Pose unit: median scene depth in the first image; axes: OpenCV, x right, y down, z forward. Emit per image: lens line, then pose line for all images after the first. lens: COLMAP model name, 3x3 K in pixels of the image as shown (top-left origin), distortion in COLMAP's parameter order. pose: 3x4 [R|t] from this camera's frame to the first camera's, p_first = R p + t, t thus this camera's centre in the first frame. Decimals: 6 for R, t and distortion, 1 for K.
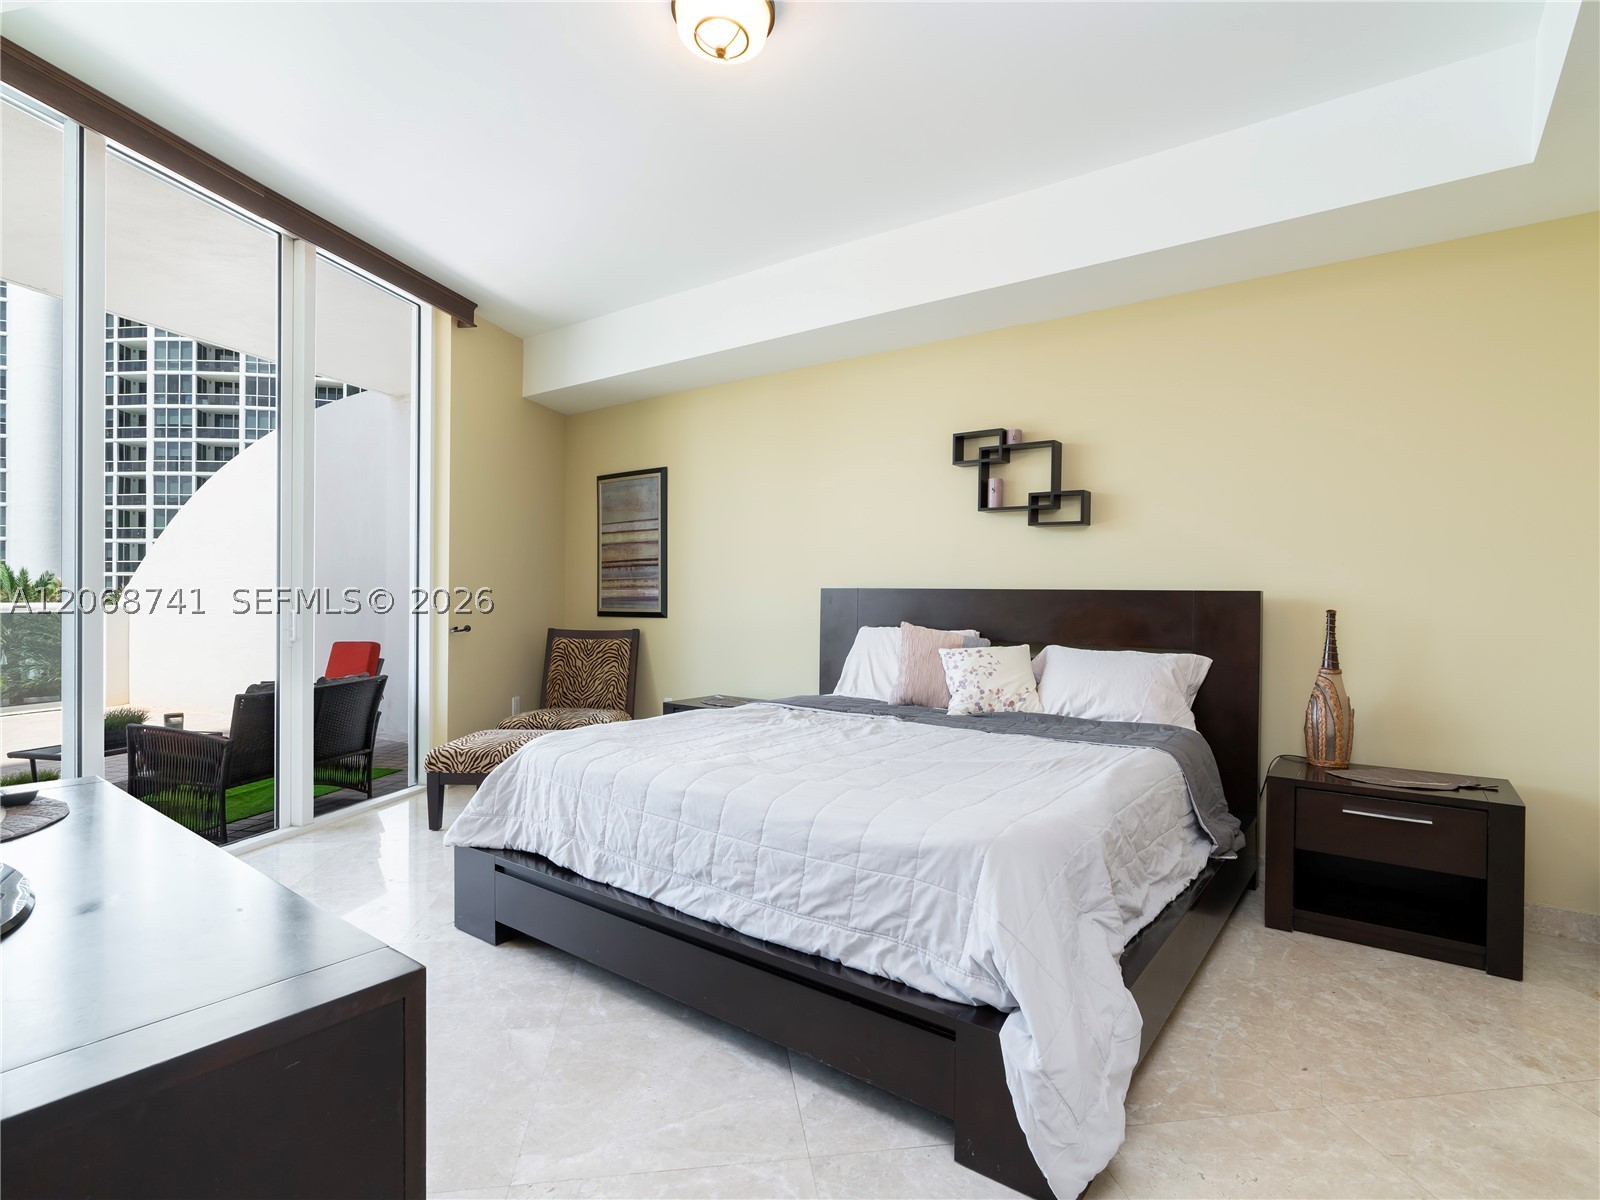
lens RADIAL K [[811.3, 0, 809.3], [0, 811.3, 616.5], [0, 0, 1]] dist [-0.009881, 0.004815]
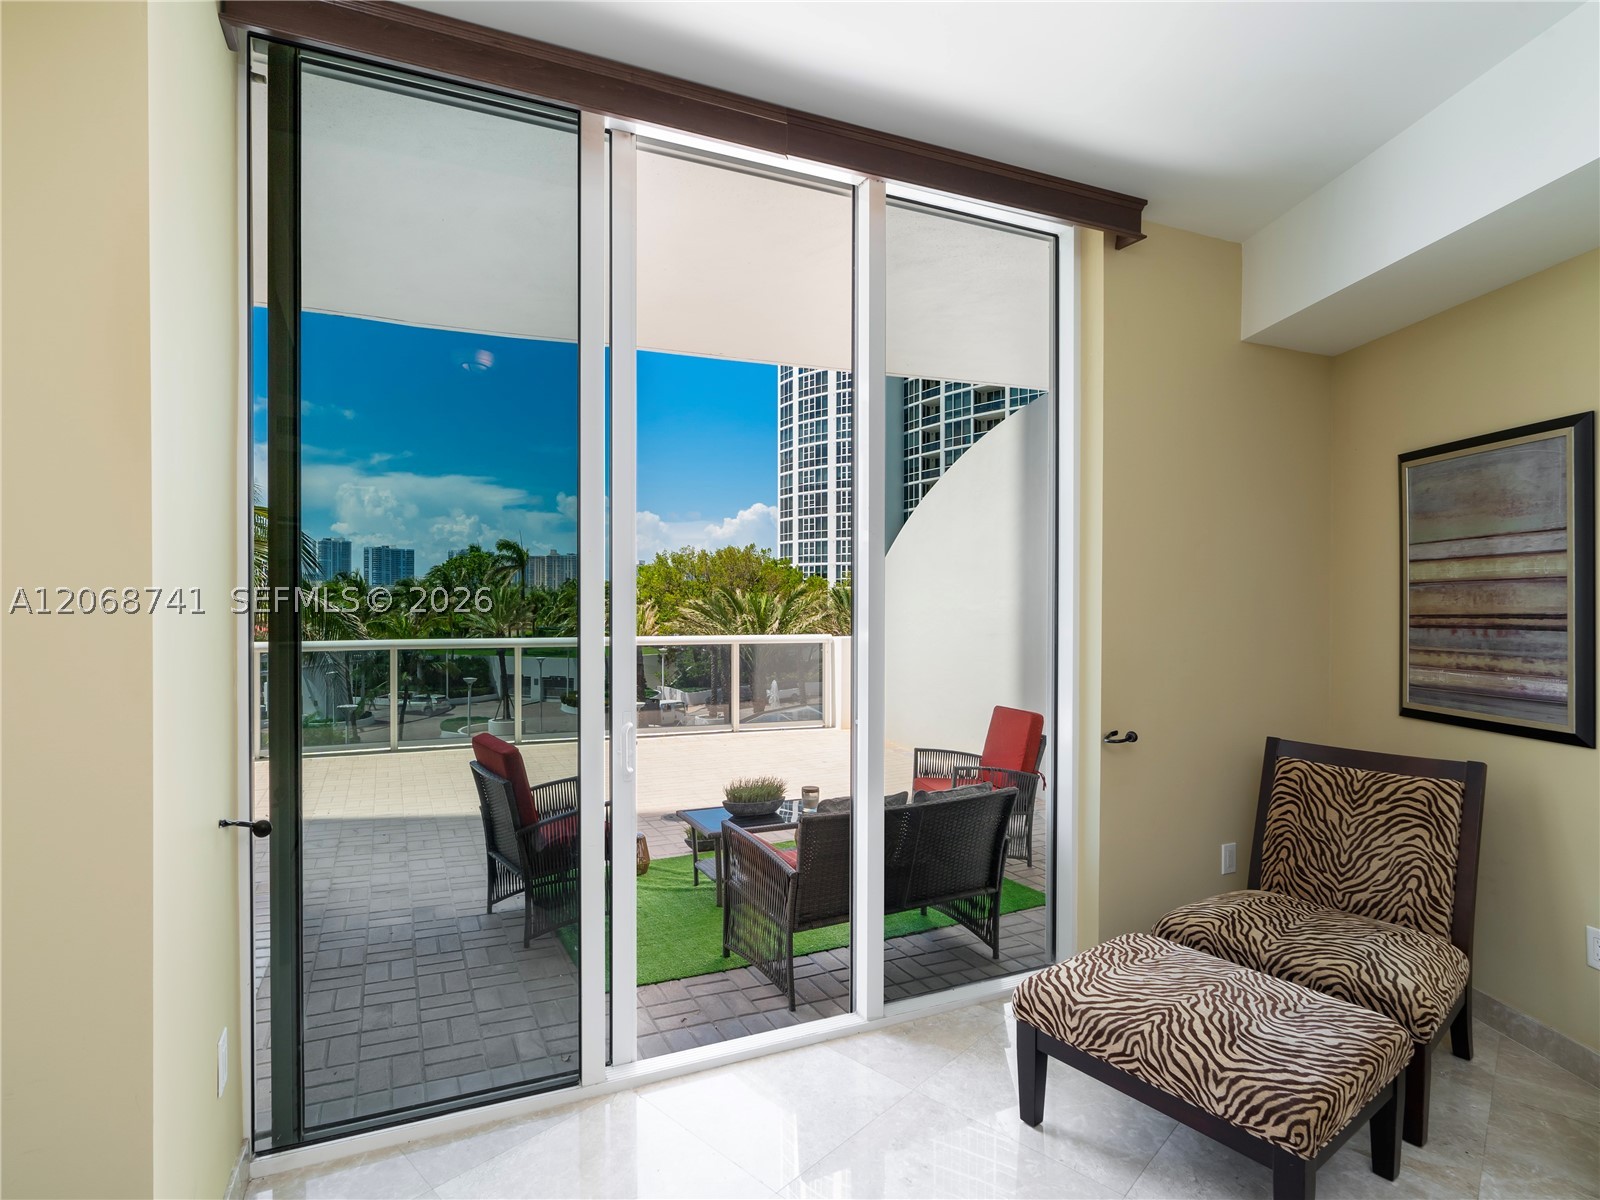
lens RADIAL K [[811.3, 0, 728.3], [0, 811.3, 597.7], [0, 0, 1]] dist [-0.009881, 0.004815]
pose [[0.577556, -0.005017, -0.816336, -0.086138], [-0.020430, 0.999579, -0.020598, -0.060896], [0.816095, 0.028574, 0.577210, 0.346286]]
